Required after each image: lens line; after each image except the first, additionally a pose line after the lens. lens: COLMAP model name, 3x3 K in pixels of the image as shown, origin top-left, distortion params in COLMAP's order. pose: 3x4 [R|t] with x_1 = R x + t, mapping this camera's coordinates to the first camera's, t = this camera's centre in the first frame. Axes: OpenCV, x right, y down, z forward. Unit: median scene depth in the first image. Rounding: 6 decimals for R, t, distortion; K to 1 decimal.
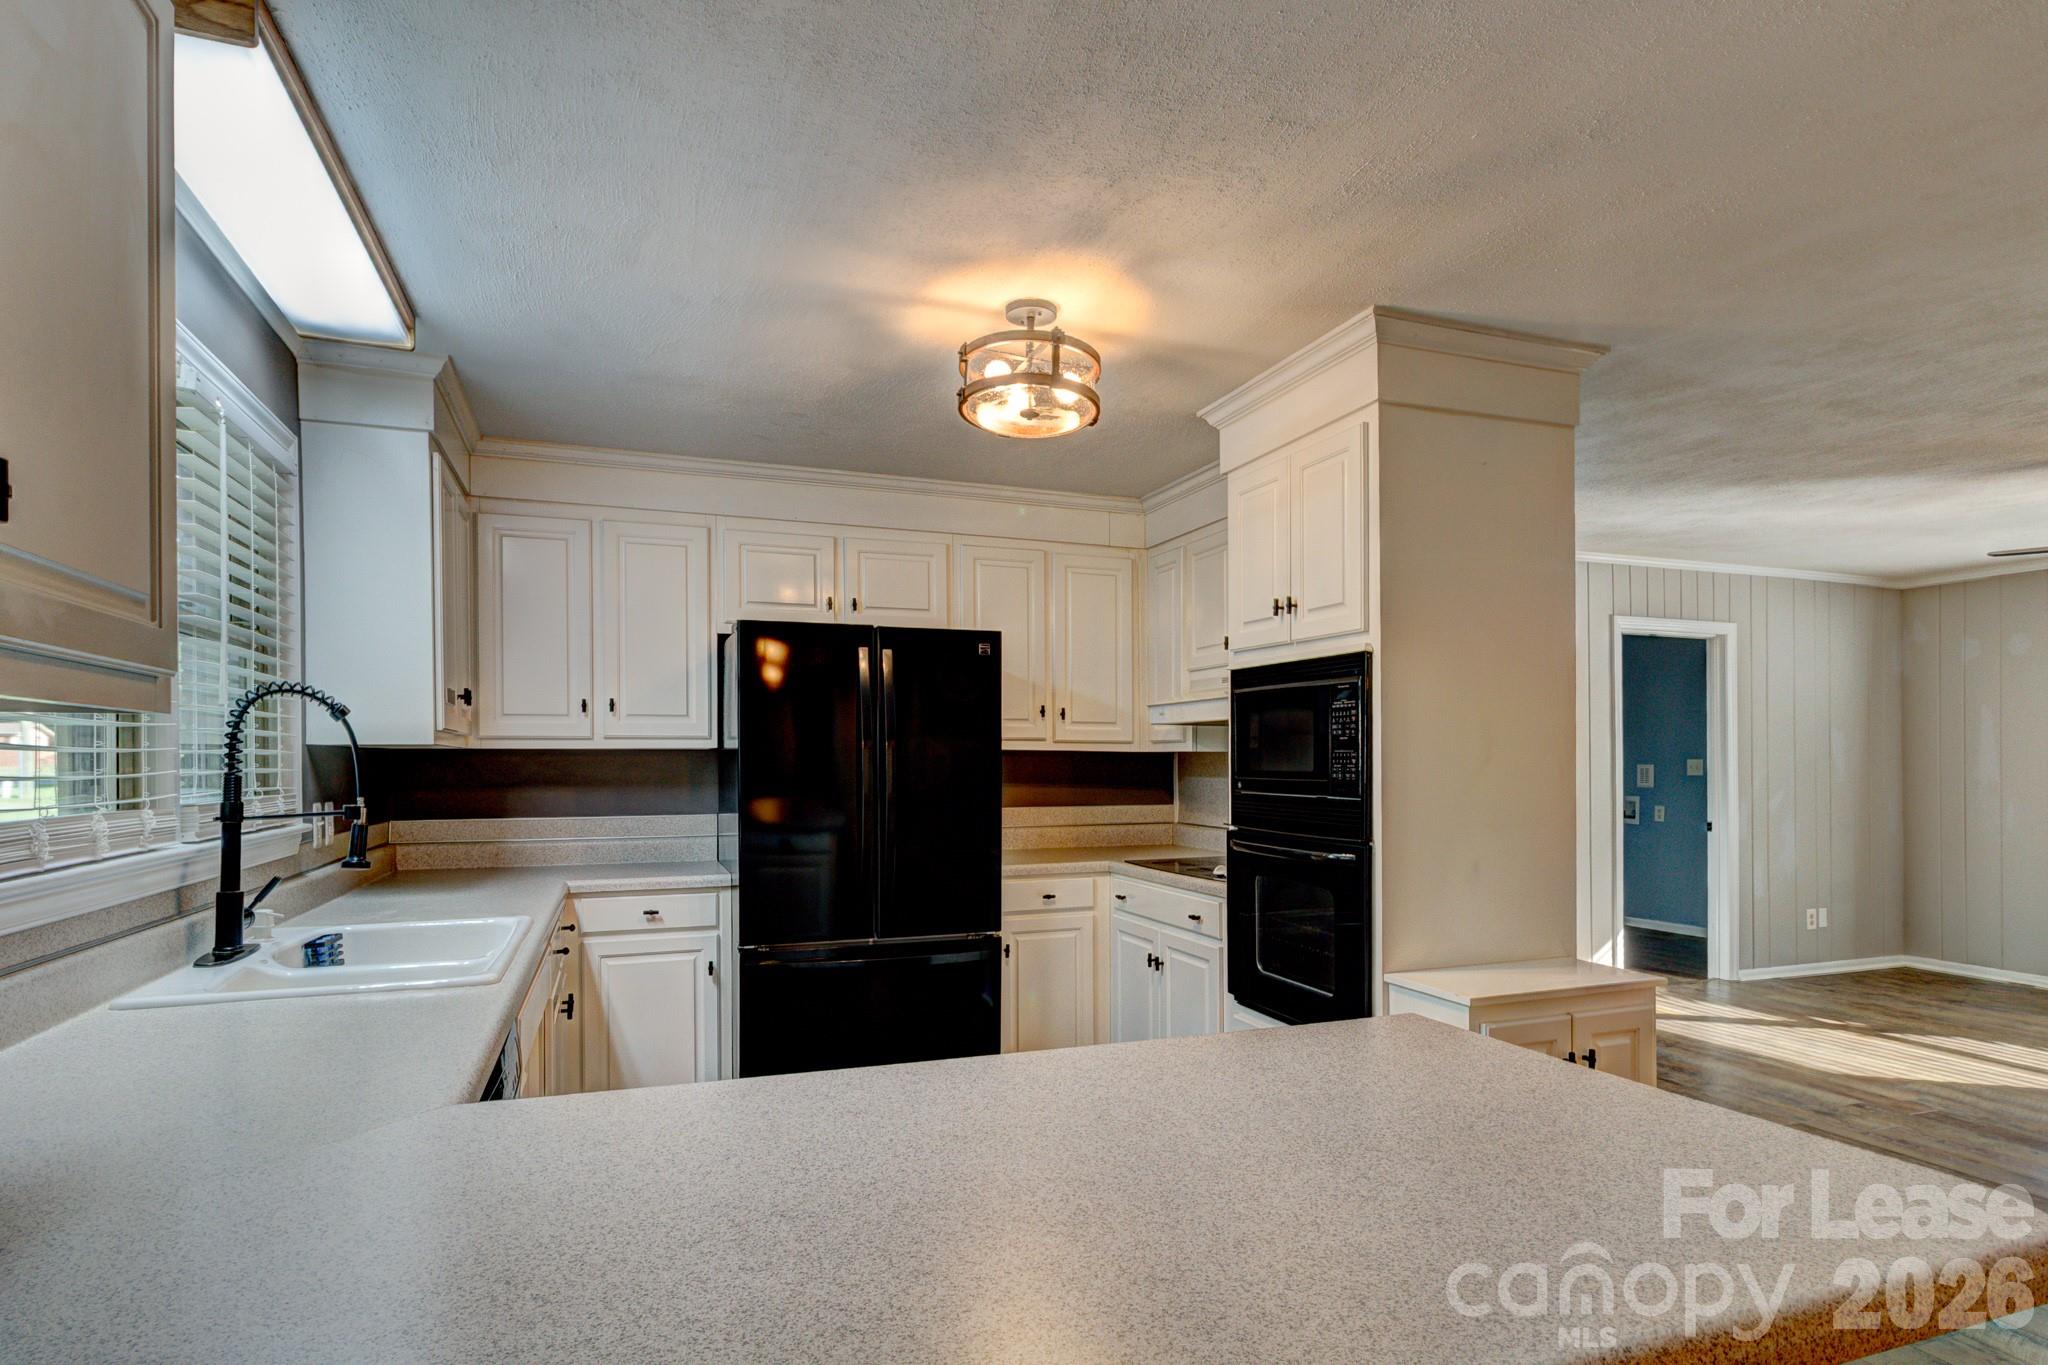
lens RADIAL K [[1082.5, 0, 1027.2], [0, 1082.5, 759.5], [0, 0, 1]] dist [-0.000541, -0.000065]
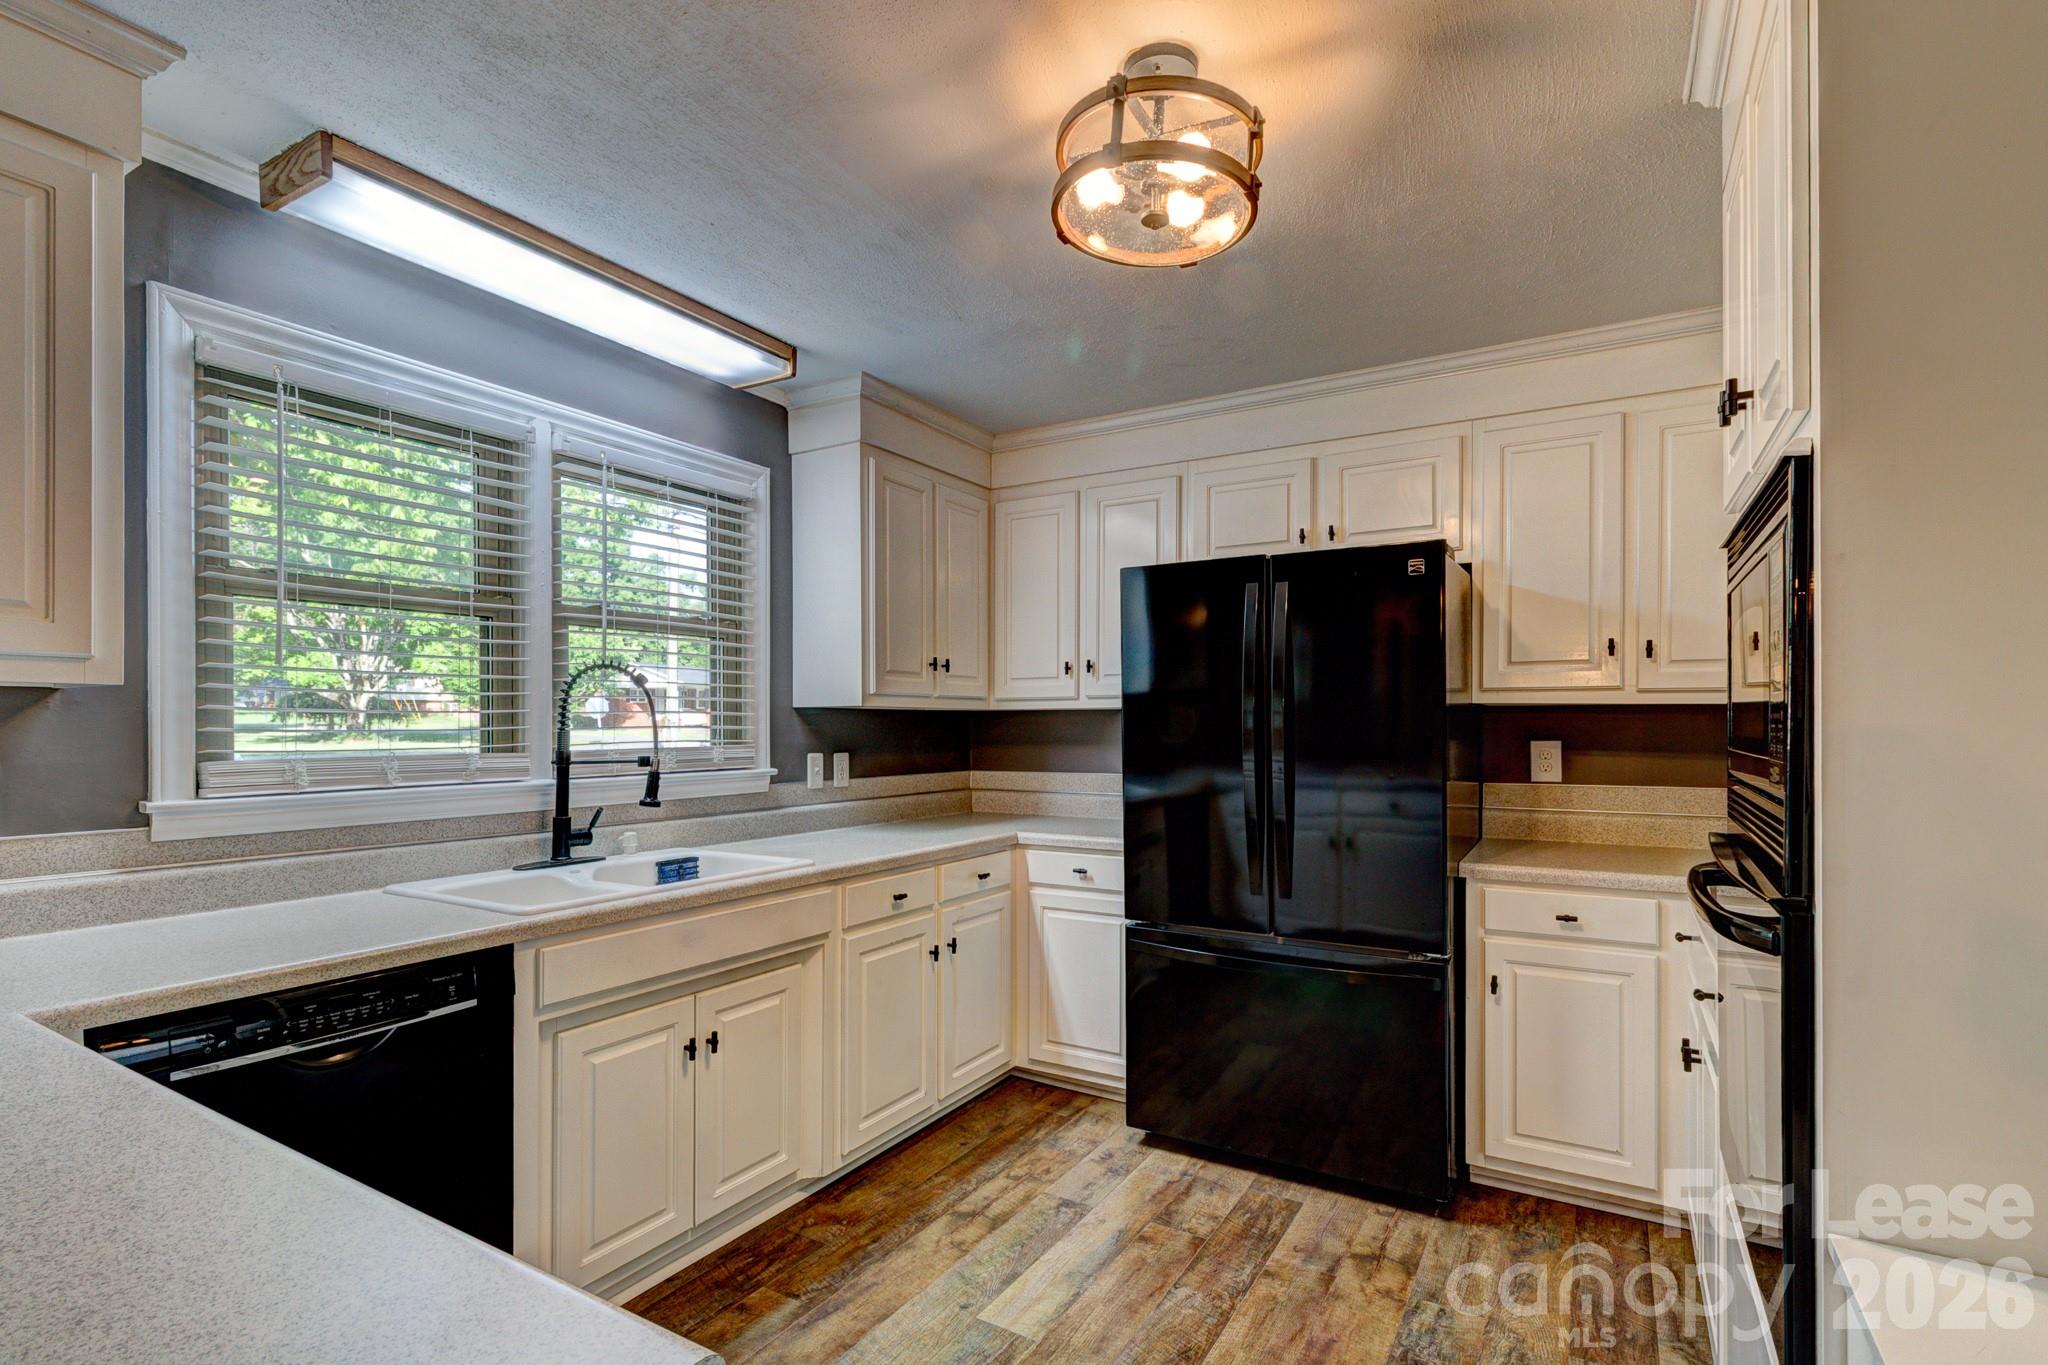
lens RADIAL K [[973.7, 0, 1032.7], [0, 973.7, 728.2], [0, 0, 1]] dist [0.003032, 0.000136]
pose [[0.623062, 0.004916, -0.782157, 0.328399], [0.000139, 0.999980, 0.006395, 0.003122], [0.782172, -0.004093, 0.623048, 0.400677]]
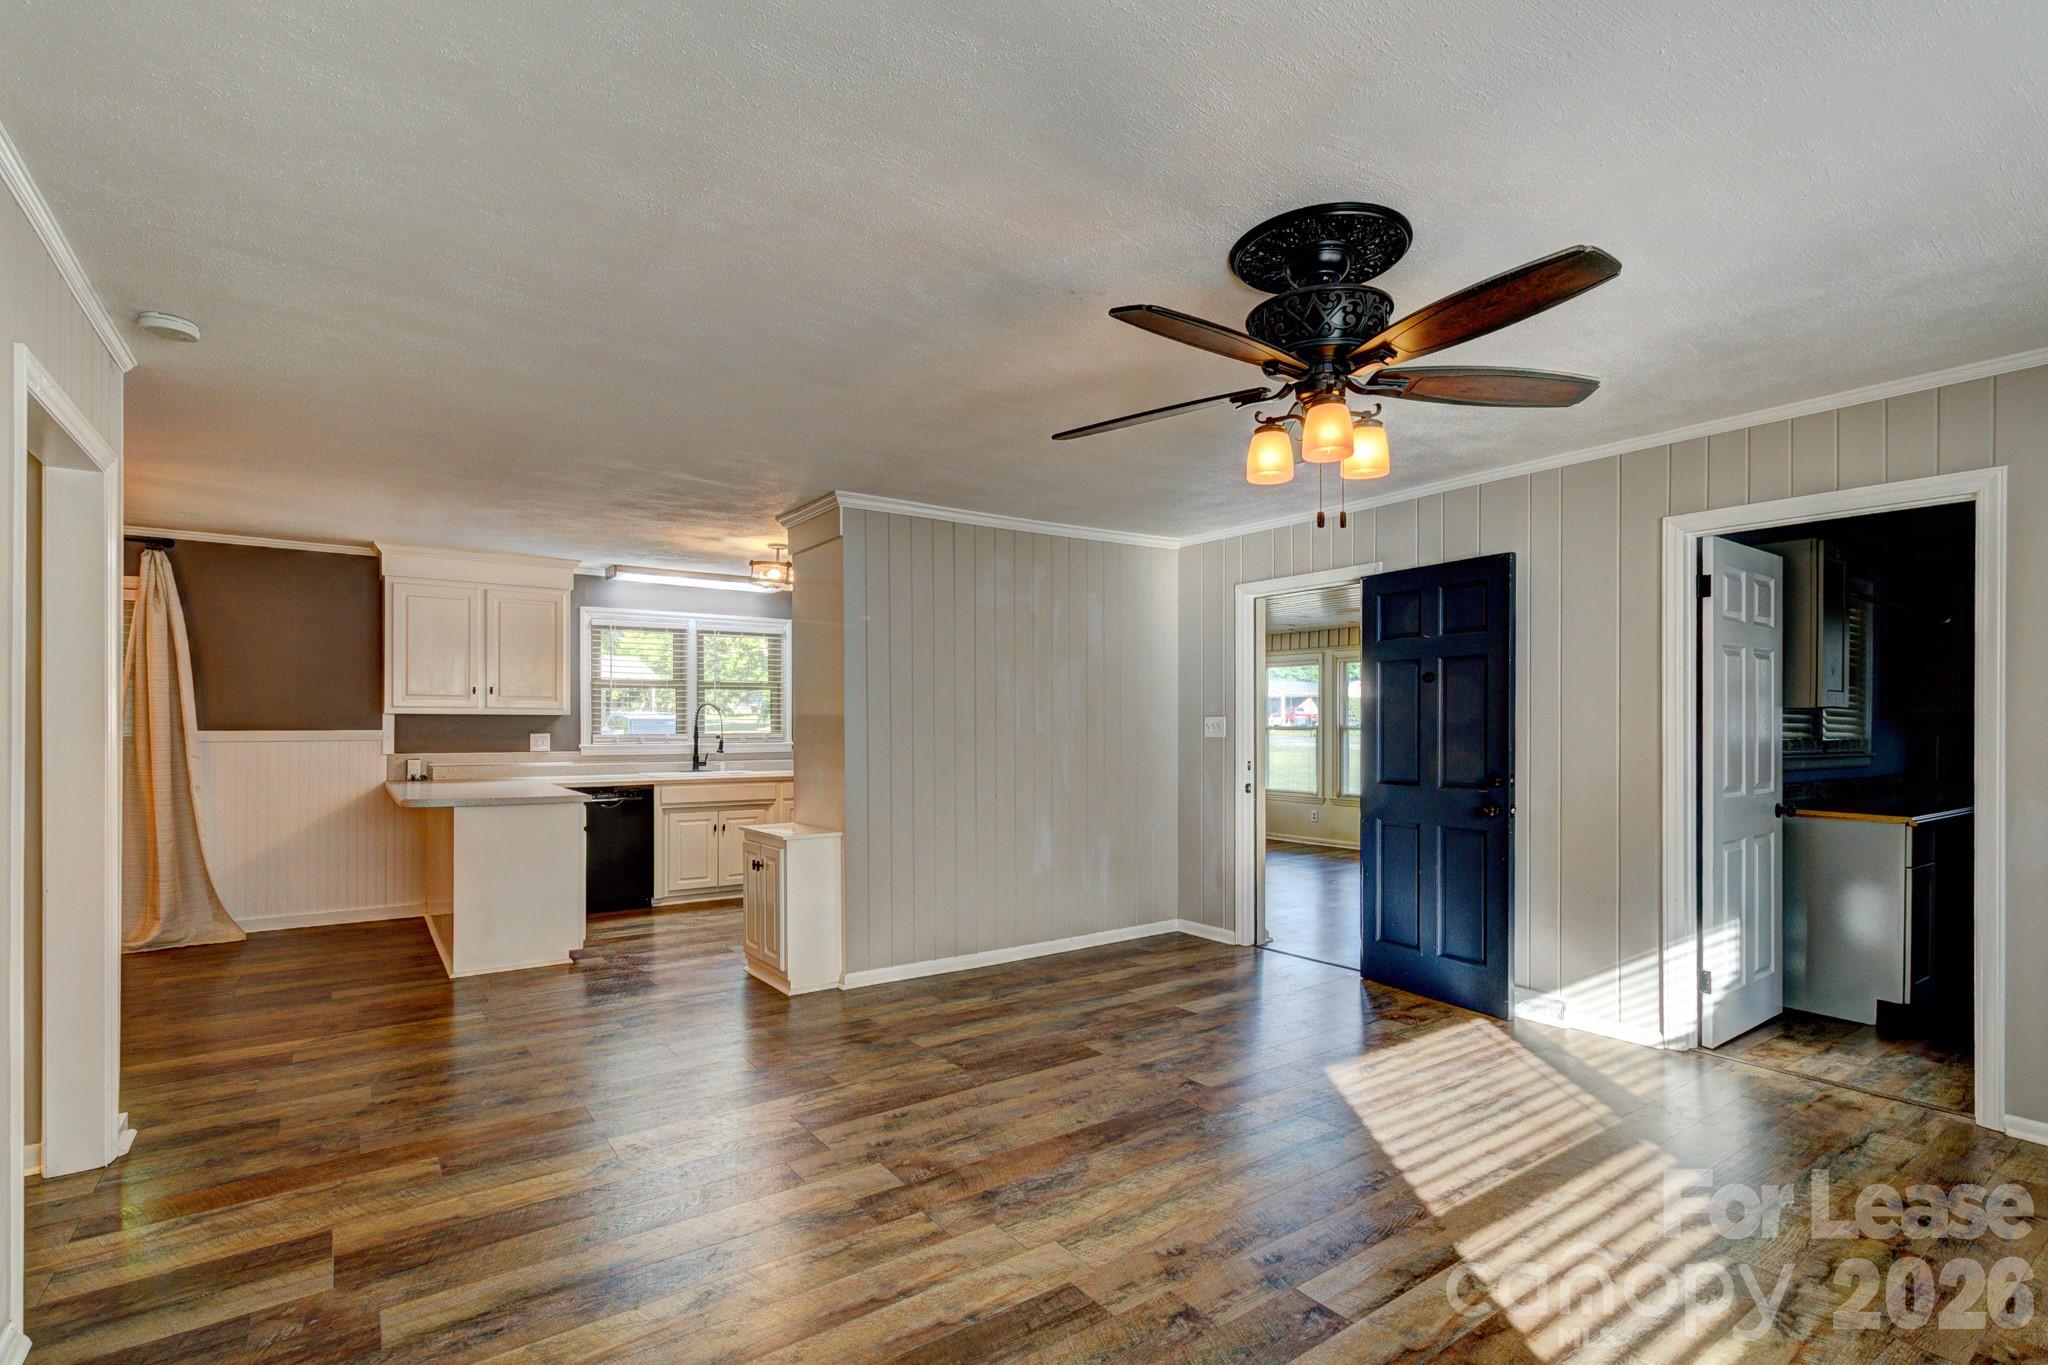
lens RADIAL K [[973.7, 0, 1032.7], [0, 973.7, 728.2], [0, 0, 1]] dist [0.003032, 0.000136]
pose [[0.260308, 0.007716, -0.965495, 1.735529], [-0.001417, 0.999970, 0.007610, -0.003108], [0.965525, -0.000613, 0.260311, 0.720494]]
